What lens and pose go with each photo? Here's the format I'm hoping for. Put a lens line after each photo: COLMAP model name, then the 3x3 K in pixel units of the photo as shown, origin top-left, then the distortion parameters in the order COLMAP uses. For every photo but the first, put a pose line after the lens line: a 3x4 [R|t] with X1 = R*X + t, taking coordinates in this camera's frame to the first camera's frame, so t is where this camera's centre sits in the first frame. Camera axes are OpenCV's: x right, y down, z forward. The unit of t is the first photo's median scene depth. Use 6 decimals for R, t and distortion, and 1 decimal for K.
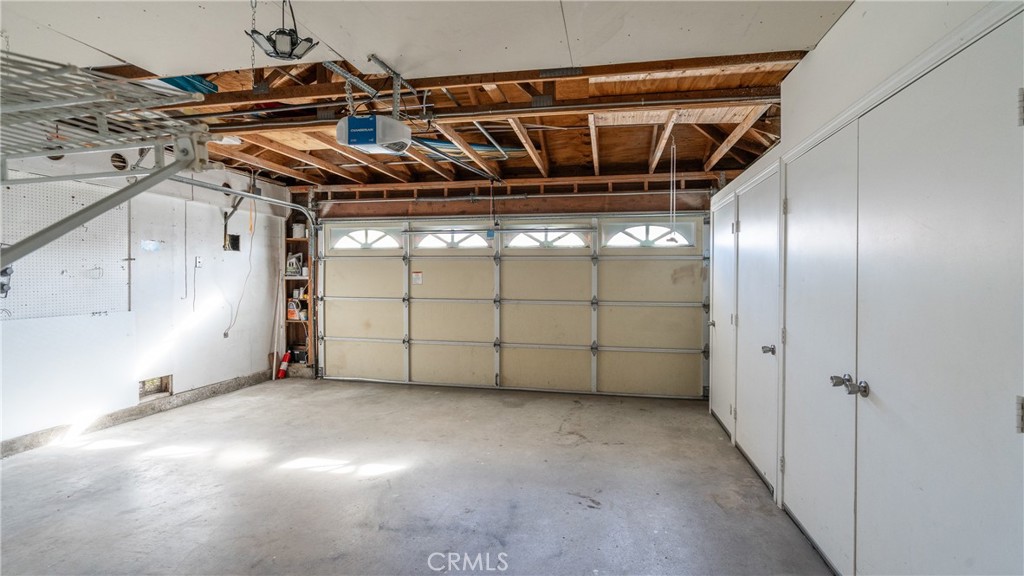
lens RADIAL K [[462.5, 0, 512.0], [0, 462.5, 288.0], [0, 0, 1]] dist [-0.001256, 0.000065]
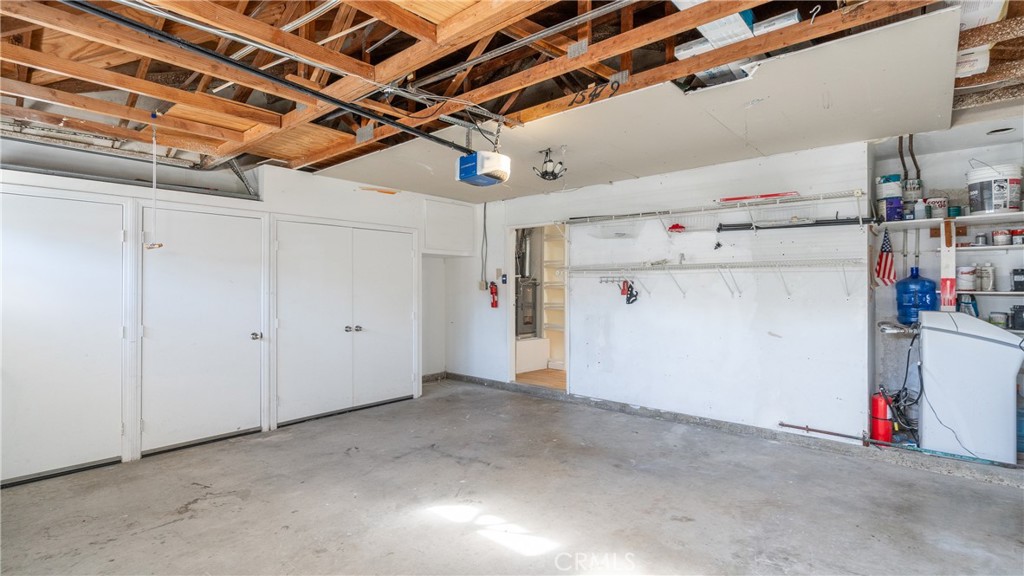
lens RADIAL K [[462.5, 0, 512.0], [0, 462.5, 288.0], [0, 0, 1]] dist [-0.001256, 0.000065]
pose [[-0.868898, -0.006648, 0.494946, -0.793222], [0.004711, 0.999753, 0.021698, -0.046039], [-0.494969, 0.021185, -0.868653, 1.654967]]
